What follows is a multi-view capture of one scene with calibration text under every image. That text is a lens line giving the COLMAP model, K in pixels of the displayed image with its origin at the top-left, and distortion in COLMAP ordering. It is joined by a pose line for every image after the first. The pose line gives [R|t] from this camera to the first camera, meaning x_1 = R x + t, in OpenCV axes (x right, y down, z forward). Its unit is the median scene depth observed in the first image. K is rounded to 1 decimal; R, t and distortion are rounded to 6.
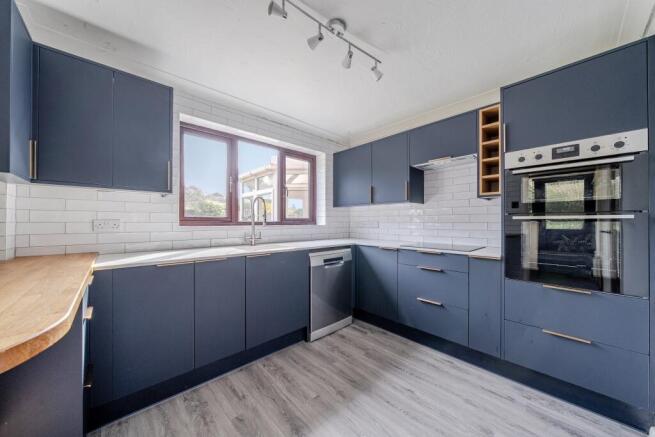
lens RADIAL K [[229.6, 0, 327.5], [0, 229.6, 218.5], [0, 0, 1]] dist [-0.001473, -0.000095]
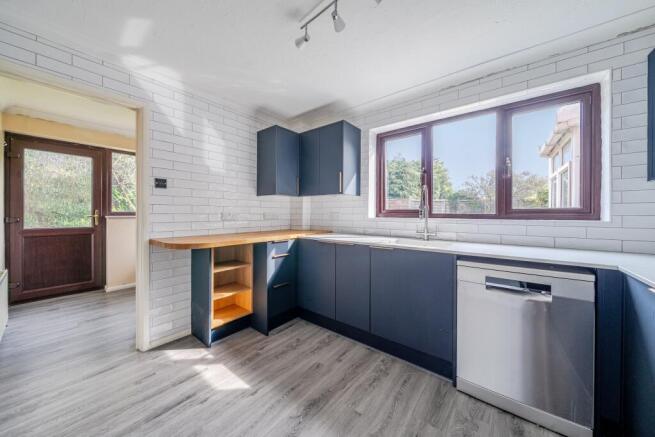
lens RADIAL K [[233.3, 0, 326.7], [0, 233.3, 212.7], [0, 0, 1]] dist [0.001614, 0.000097]
pose [[0.142816, -0.002408, -0.989746, 0.701776], [0.011458, 0.999934, -0.000780, 0.005679], [0.989683, -0.011229, 0.142834, 0.646858]]
